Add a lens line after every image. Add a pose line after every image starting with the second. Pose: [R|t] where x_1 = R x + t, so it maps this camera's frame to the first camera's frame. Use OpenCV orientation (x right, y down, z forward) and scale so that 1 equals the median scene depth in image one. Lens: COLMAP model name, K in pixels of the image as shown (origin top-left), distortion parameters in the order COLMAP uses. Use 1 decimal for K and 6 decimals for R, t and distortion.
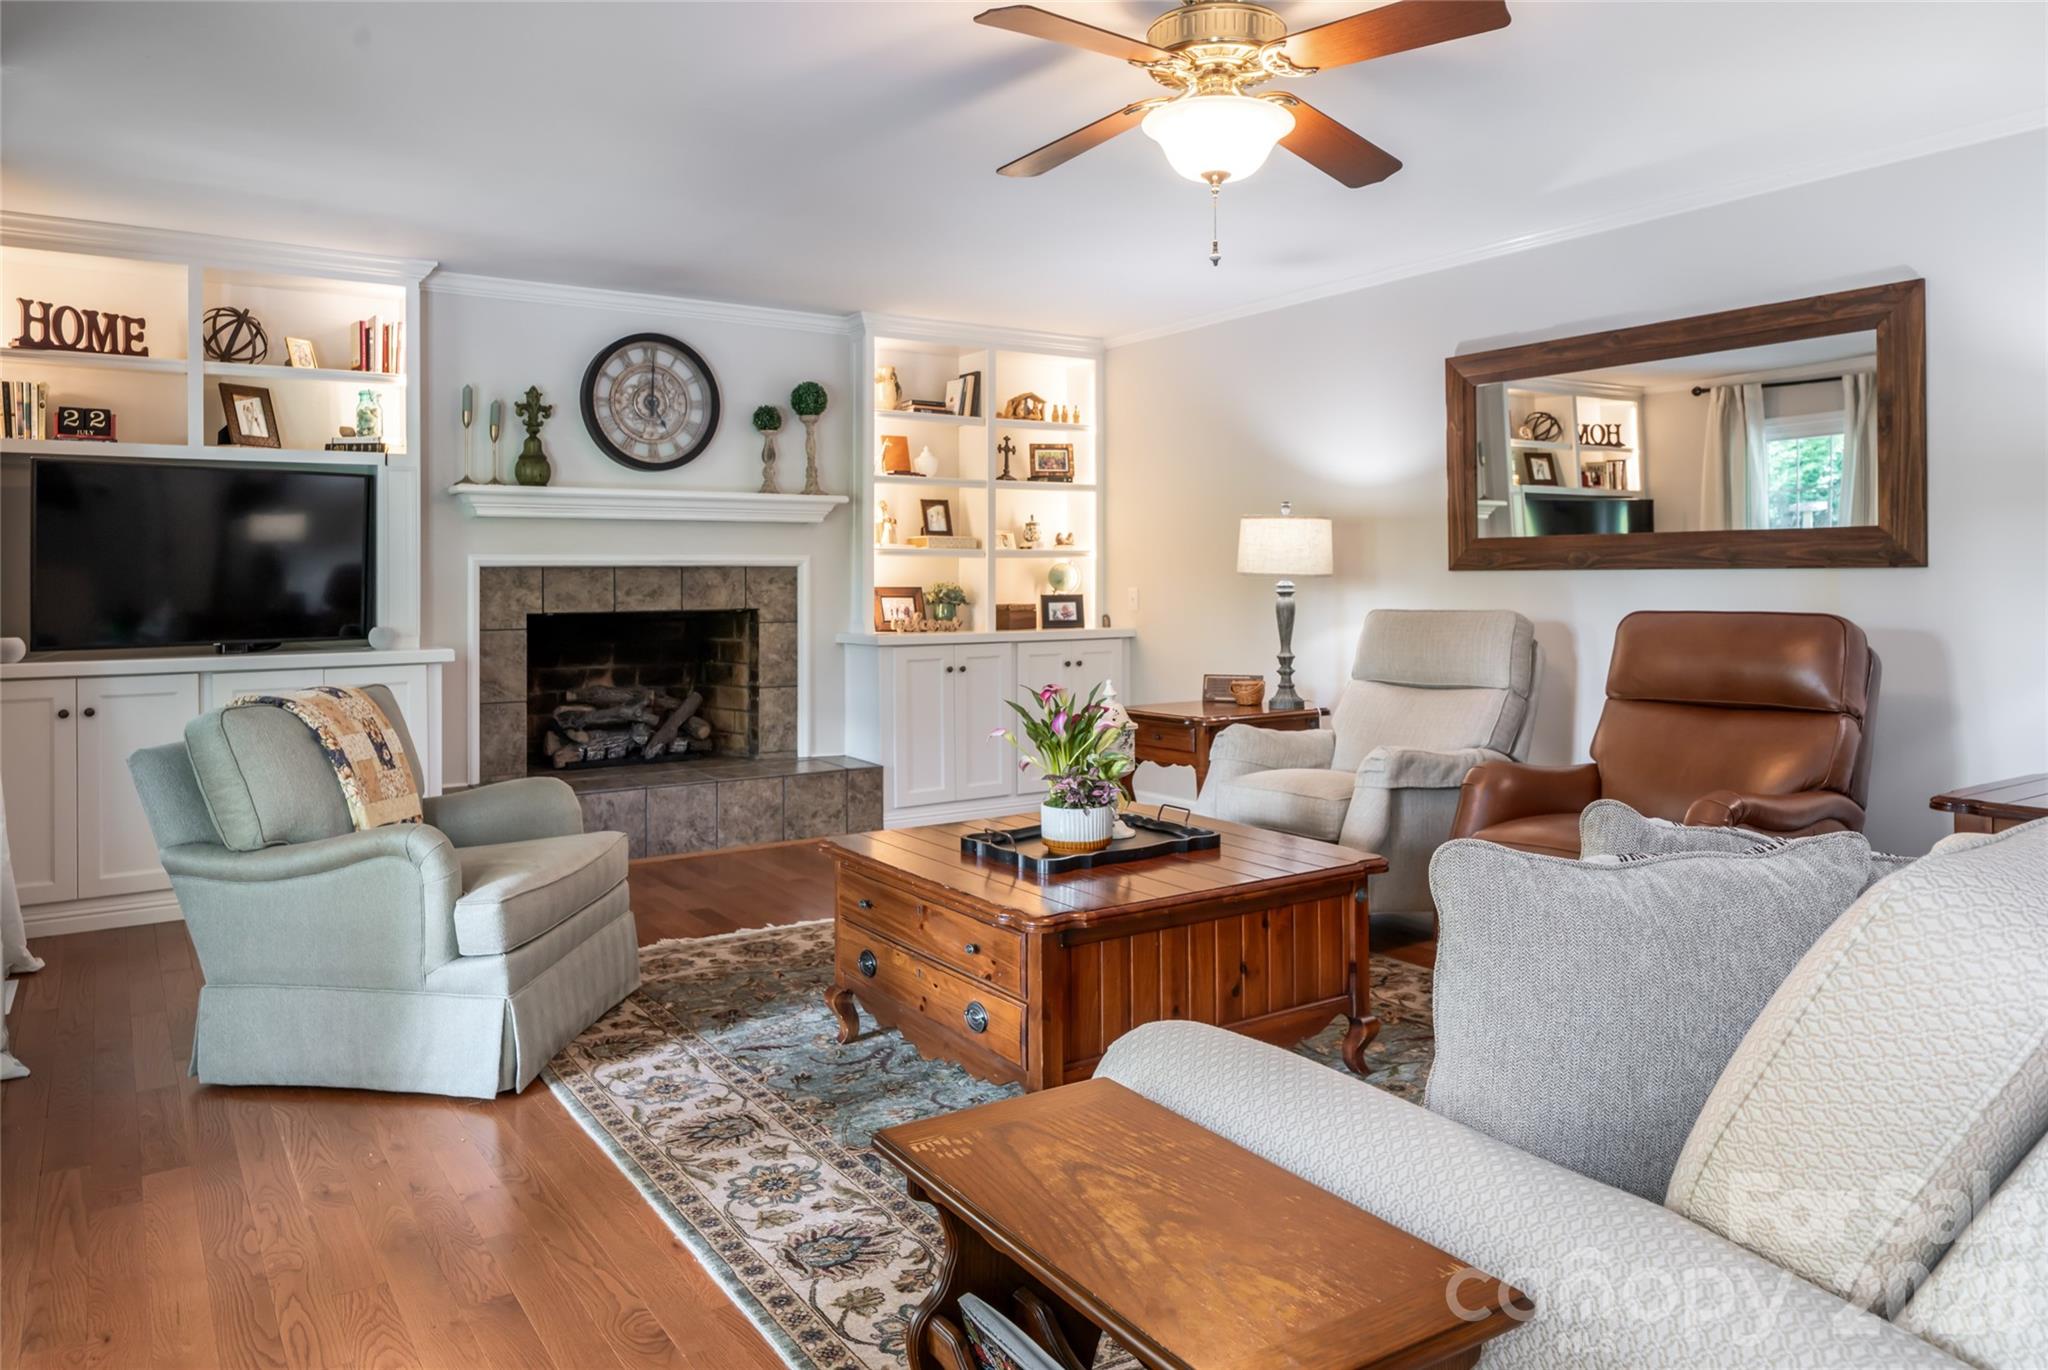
lens RADIAL K [[1324.6, 0, 976.0], [0, 1324.6, 559.7], [0, 0, 1]] dist [-0.000578, 0.000627]
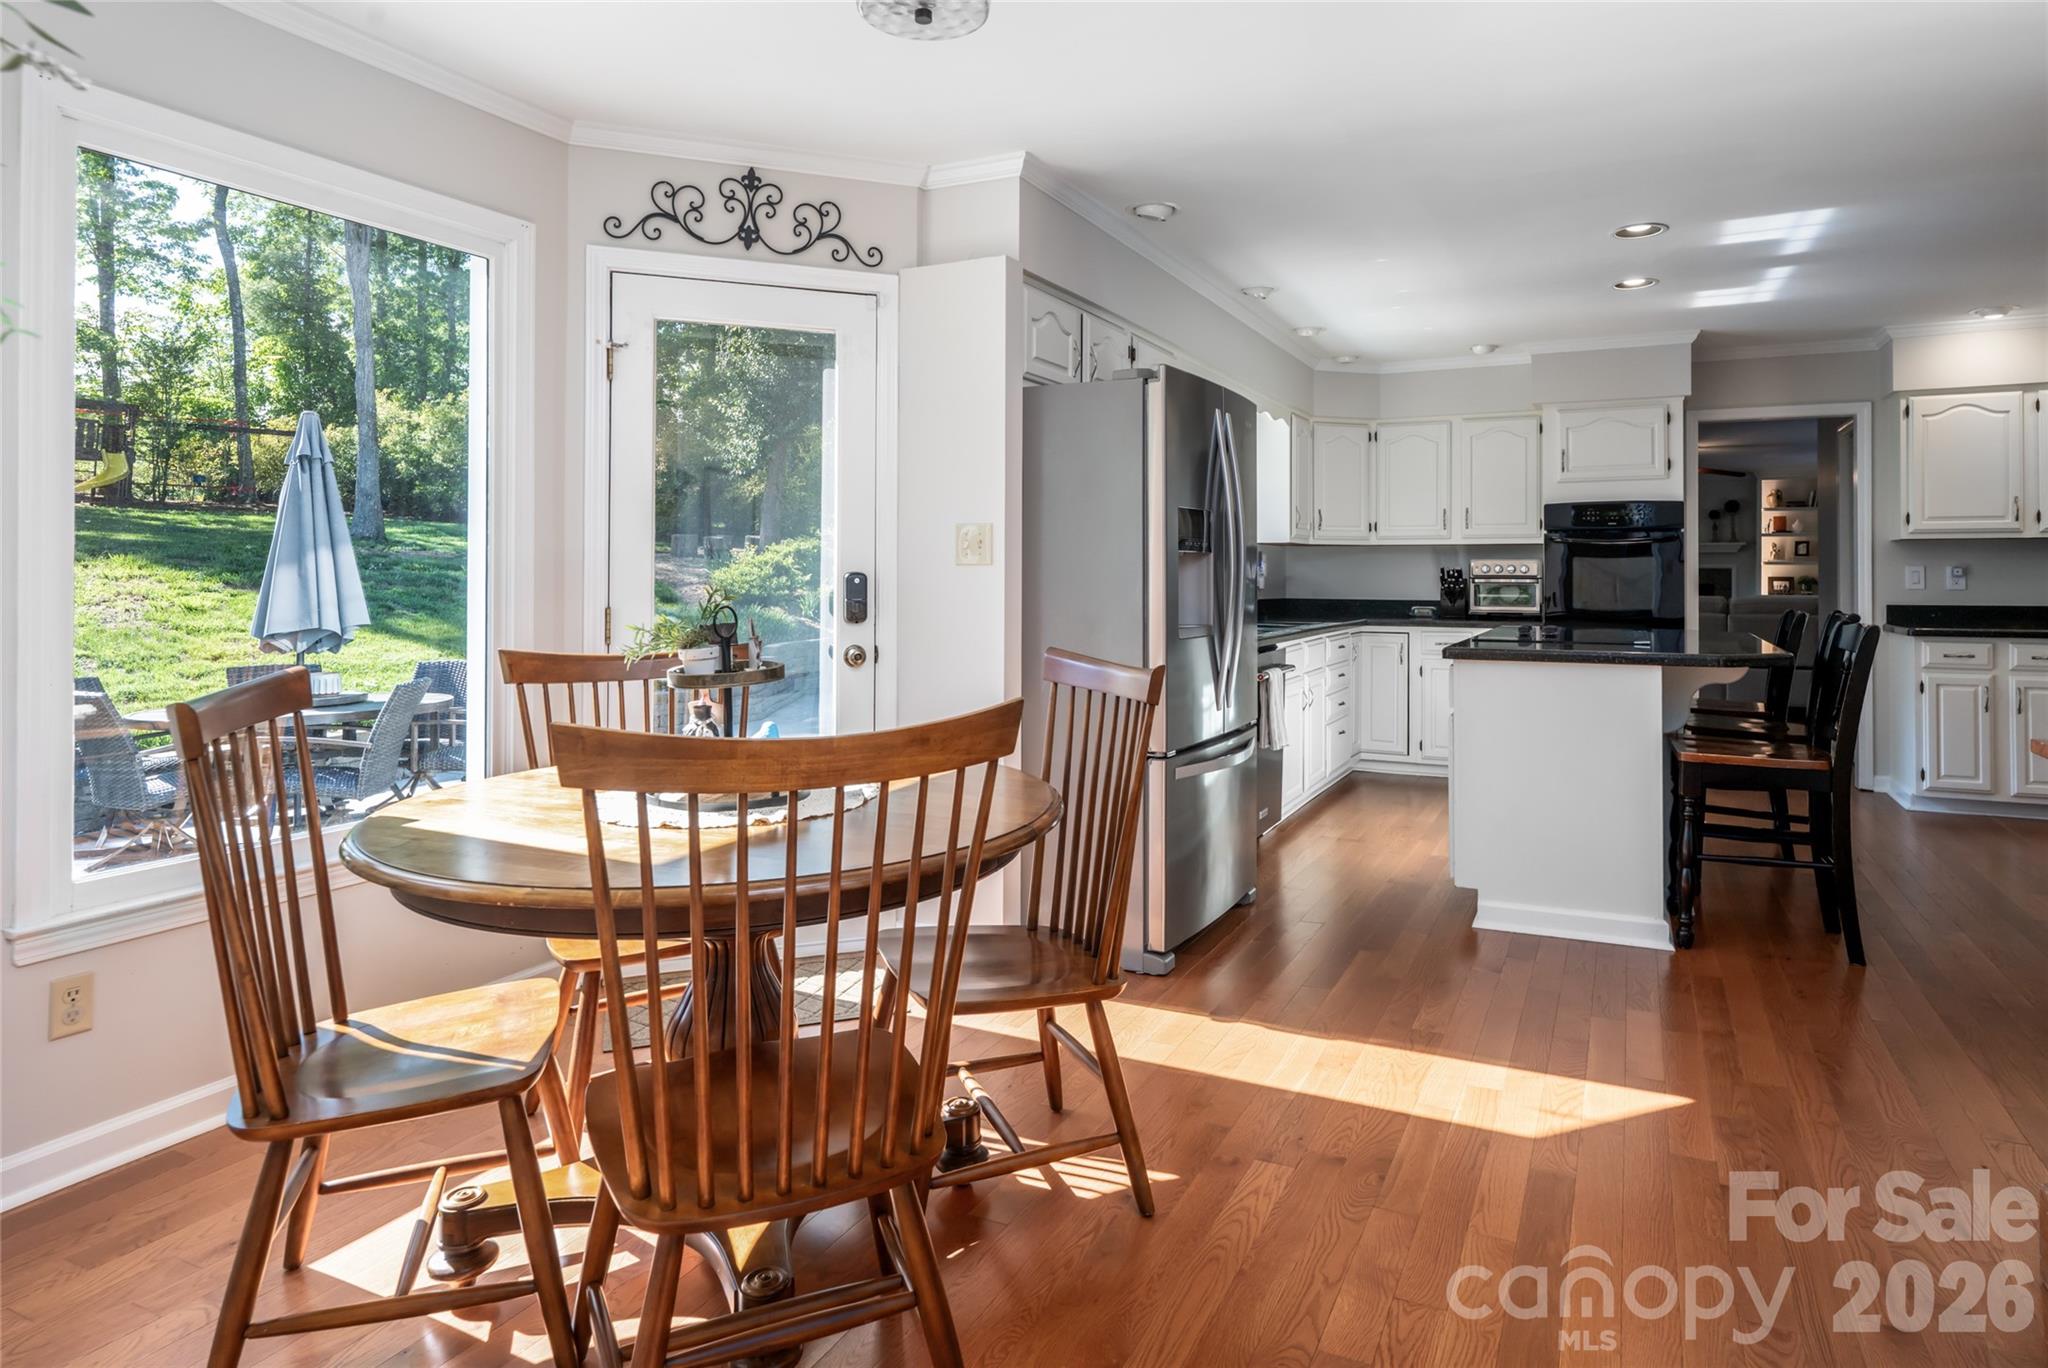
lens RADIAL K [[1189.0, 0, 1060.5], [0, 1189.0, 565.1], [0, 0, 1]] dist [-0.000506, -0.002321]
pose [[0.521201, -0.005399, -0.853417, 1.356929], [0.003940, 0.999985, -0.003919, 0.001546], [0.853425, -0.001320, 0.521214, -1.572271]]
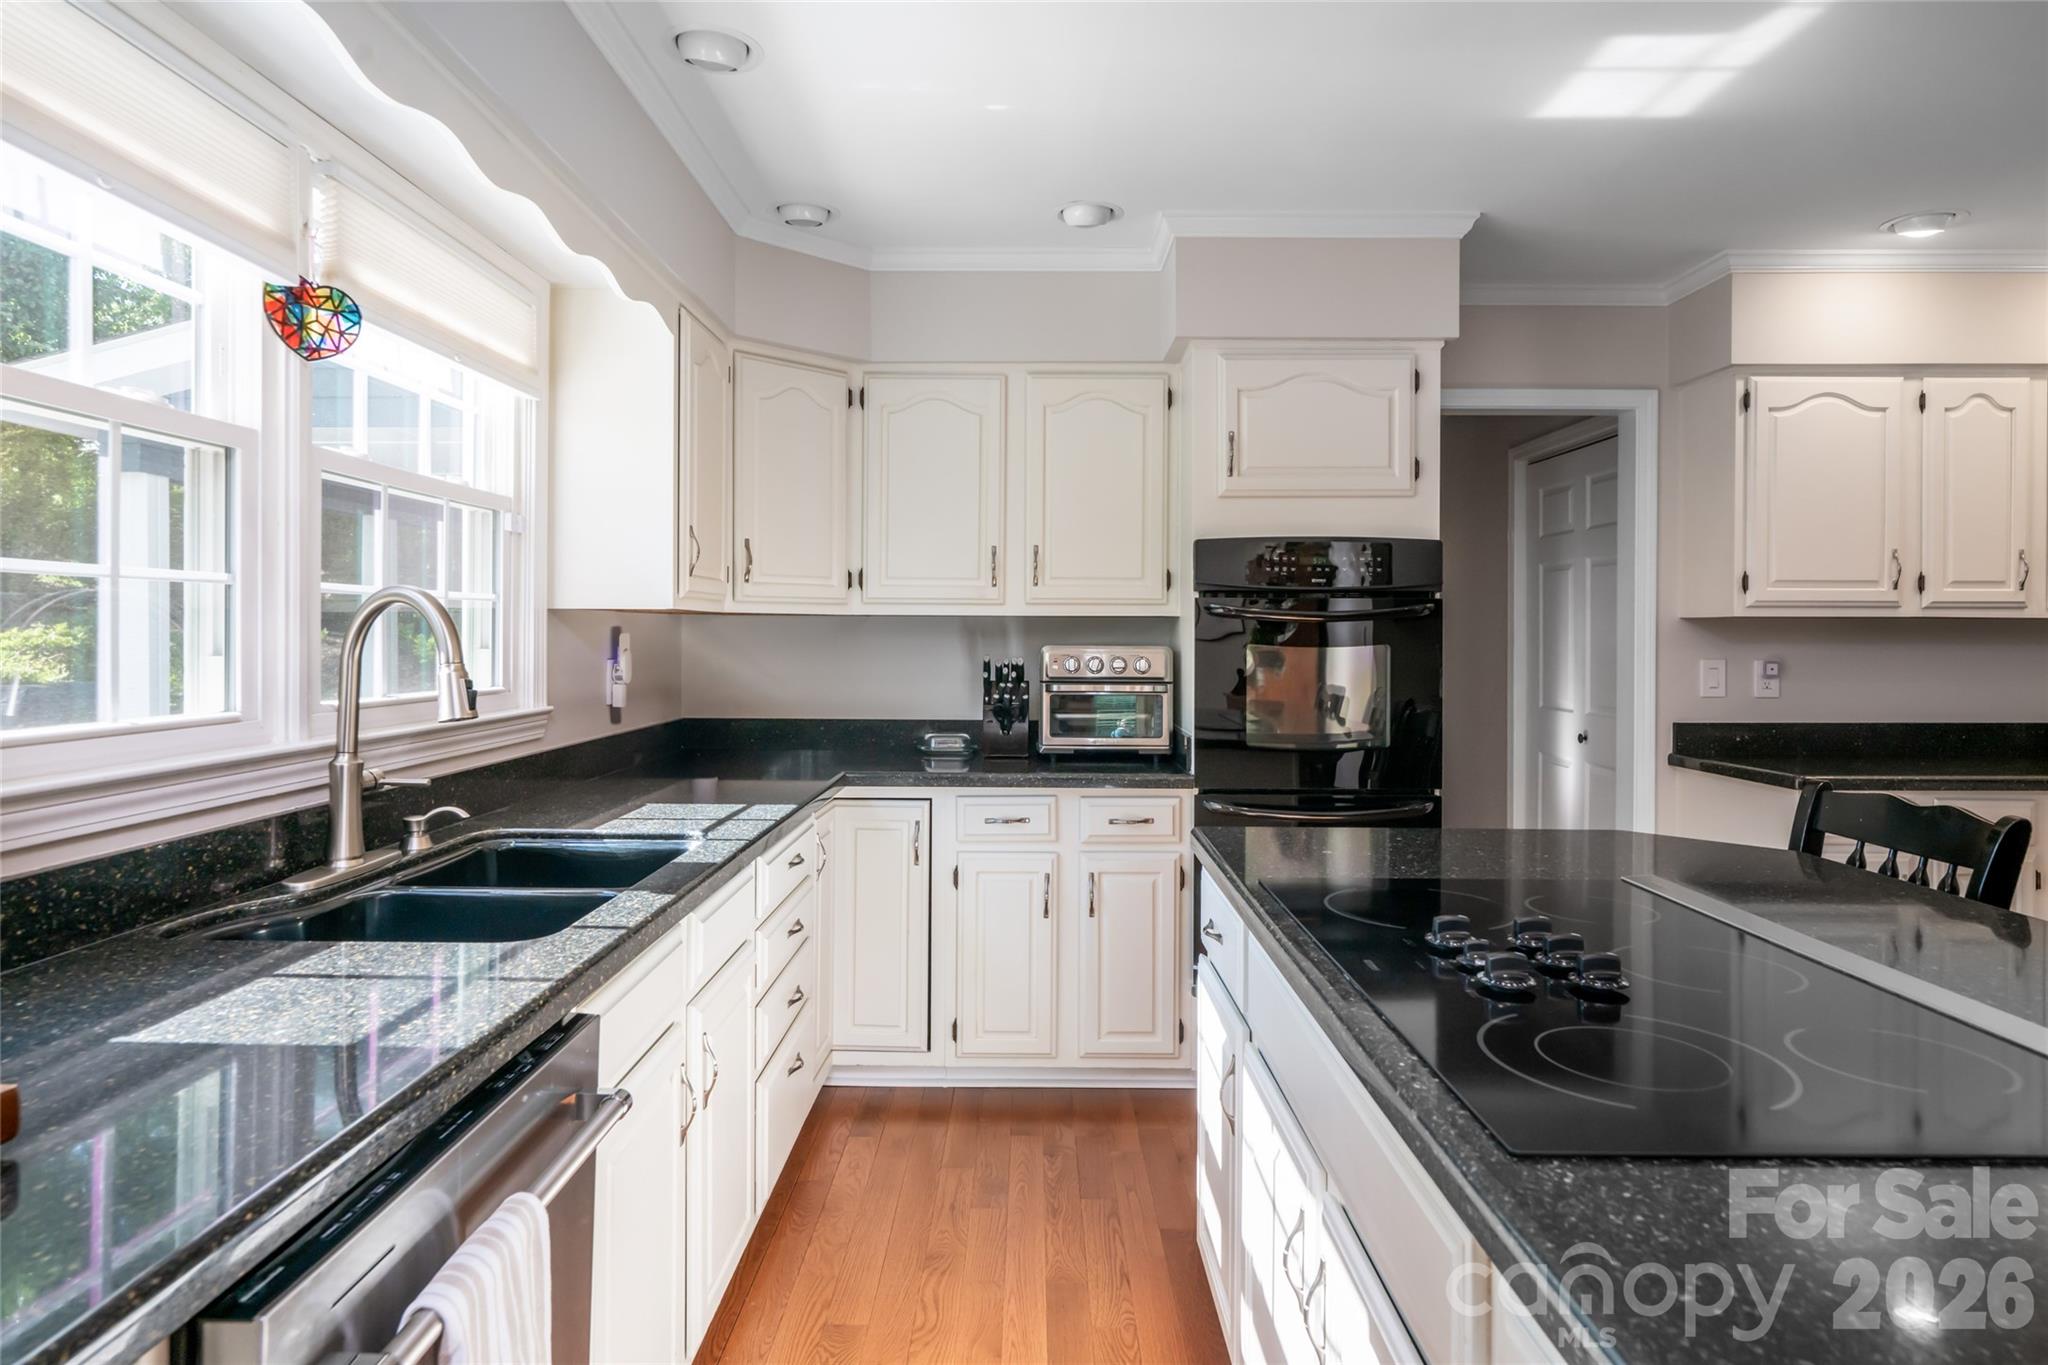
lens RADIAL K [[1153.4, 0, 1024.4], [0, 1153.4, 642.4], [0, 0, 1]] dist [0.000854, -0.001952]
pose [[0.836128, 0.006611, -0.548494, 0.855870], [-0.000181, 0.999931, 0.011777, -0.016570], [0.548534, -0.009748, 0.836072, -1.085885]]
